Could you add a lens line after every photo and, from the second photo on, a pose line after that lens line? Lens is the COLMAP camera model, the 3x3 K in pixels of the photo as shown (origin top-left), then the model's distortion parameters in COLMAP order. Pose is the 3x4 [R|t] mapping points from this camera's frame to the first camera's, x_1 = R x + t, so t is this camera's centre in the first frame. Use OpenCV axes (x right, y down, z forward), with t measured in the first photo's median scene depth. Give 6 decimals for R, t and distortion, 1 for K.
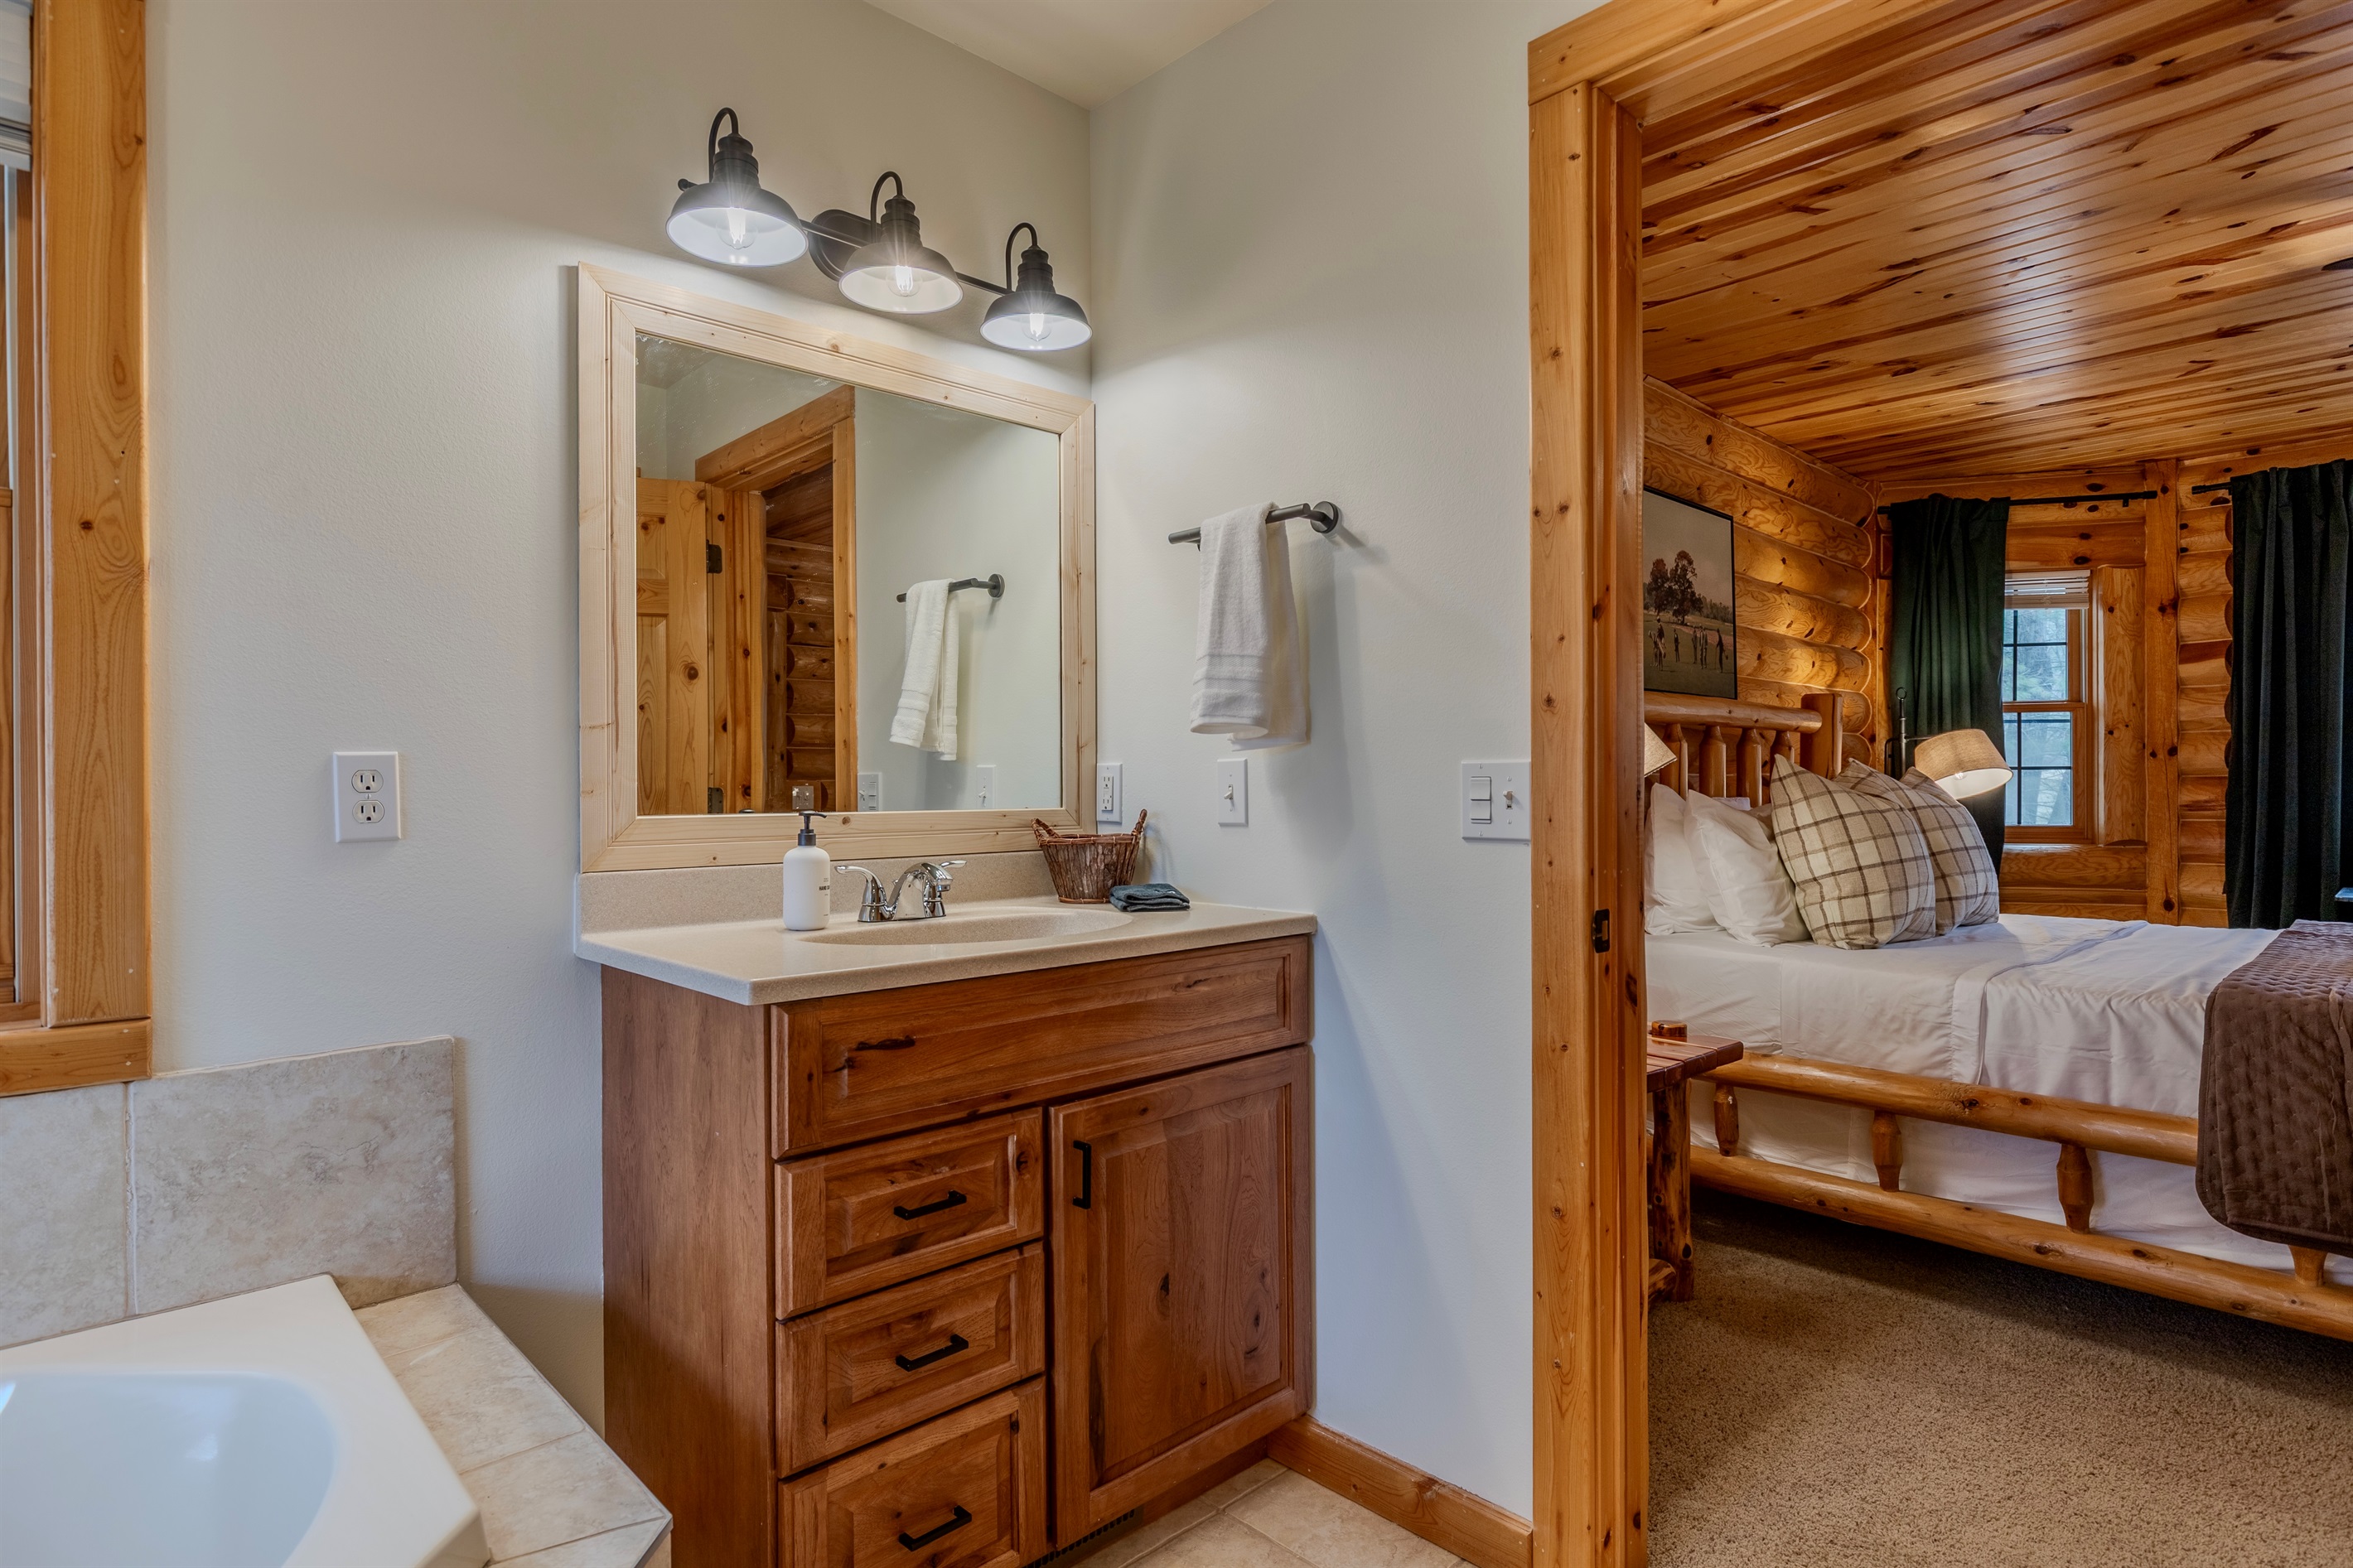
lens RADIAL K [[1220.2, 0, 1176.5], [0, 1220.2, 792.2], [0, 0, 1]] dist [0.001158, 0.000042]
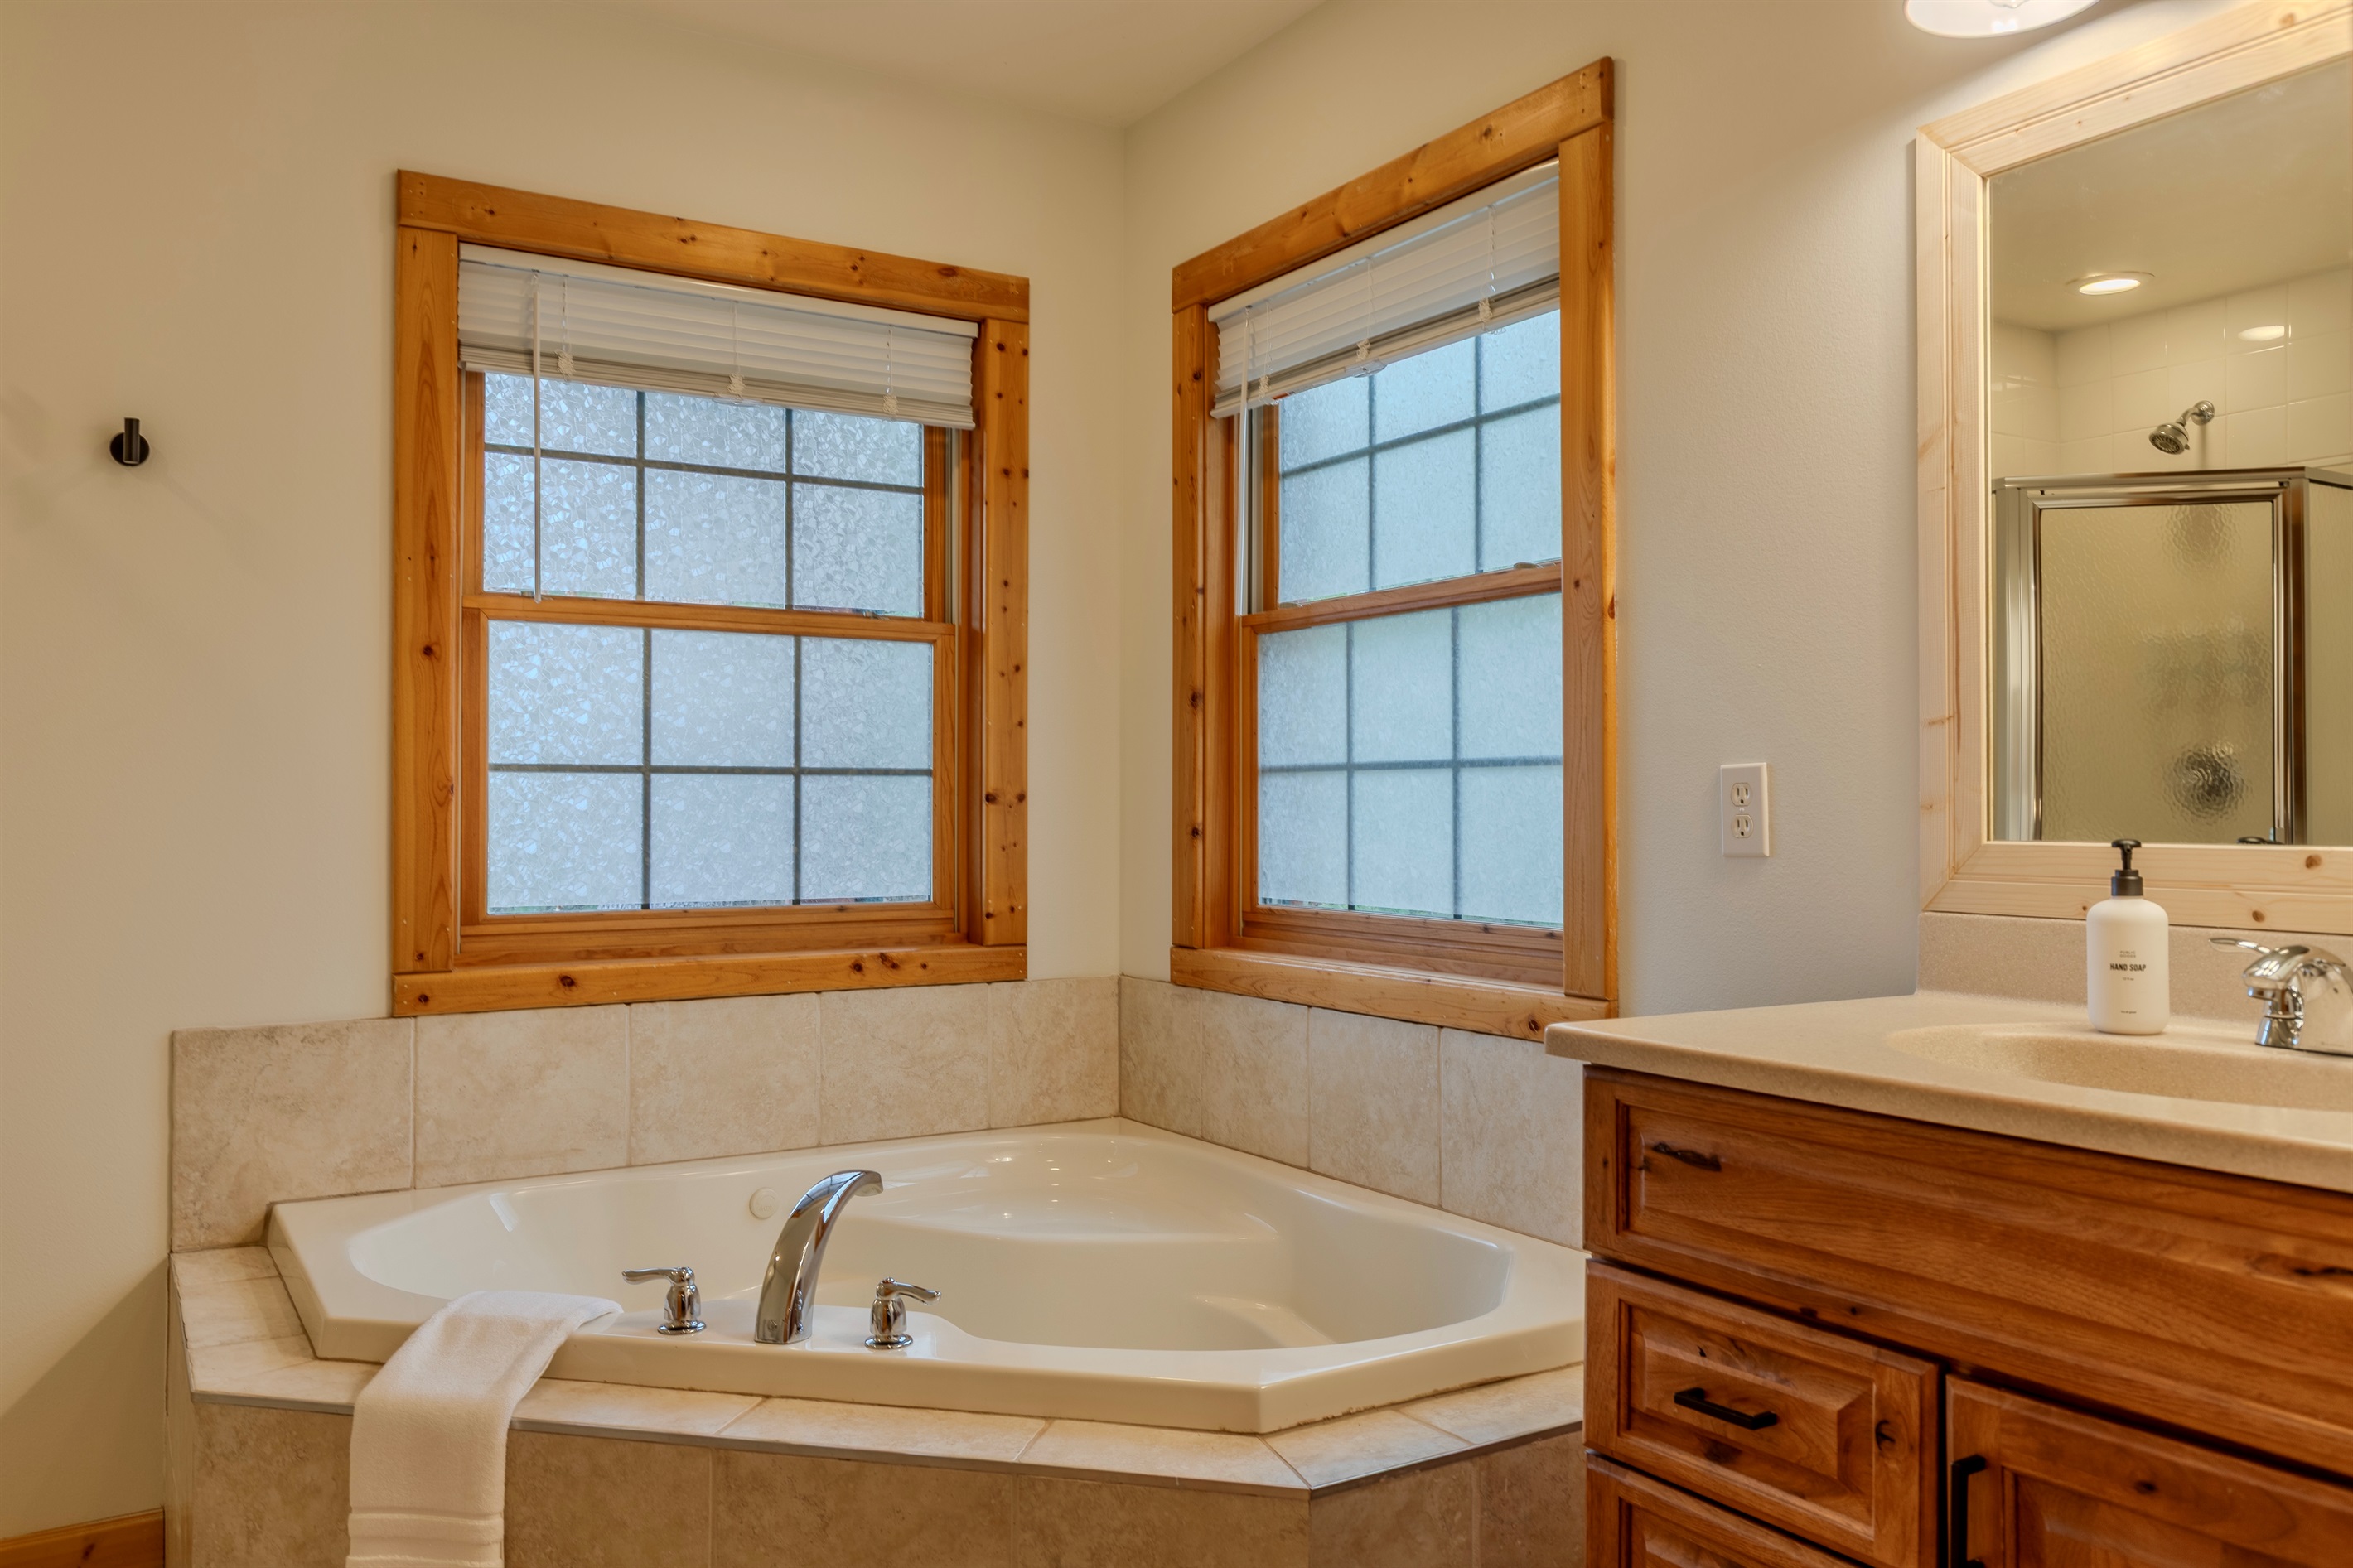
lens RADIAL K [[1769.2, 0, 1176.8], [0, 1769.2, 785.2], [0, 0, 1]] dist [0.000756, 0.002277]
pose [[-0.199885, -0.004229, -0.979810, 0.796146], [0.000532, 0.999990, -0.004425, -0.010216], [0.979819, -0.001406, -0.199881, 0.842420]]
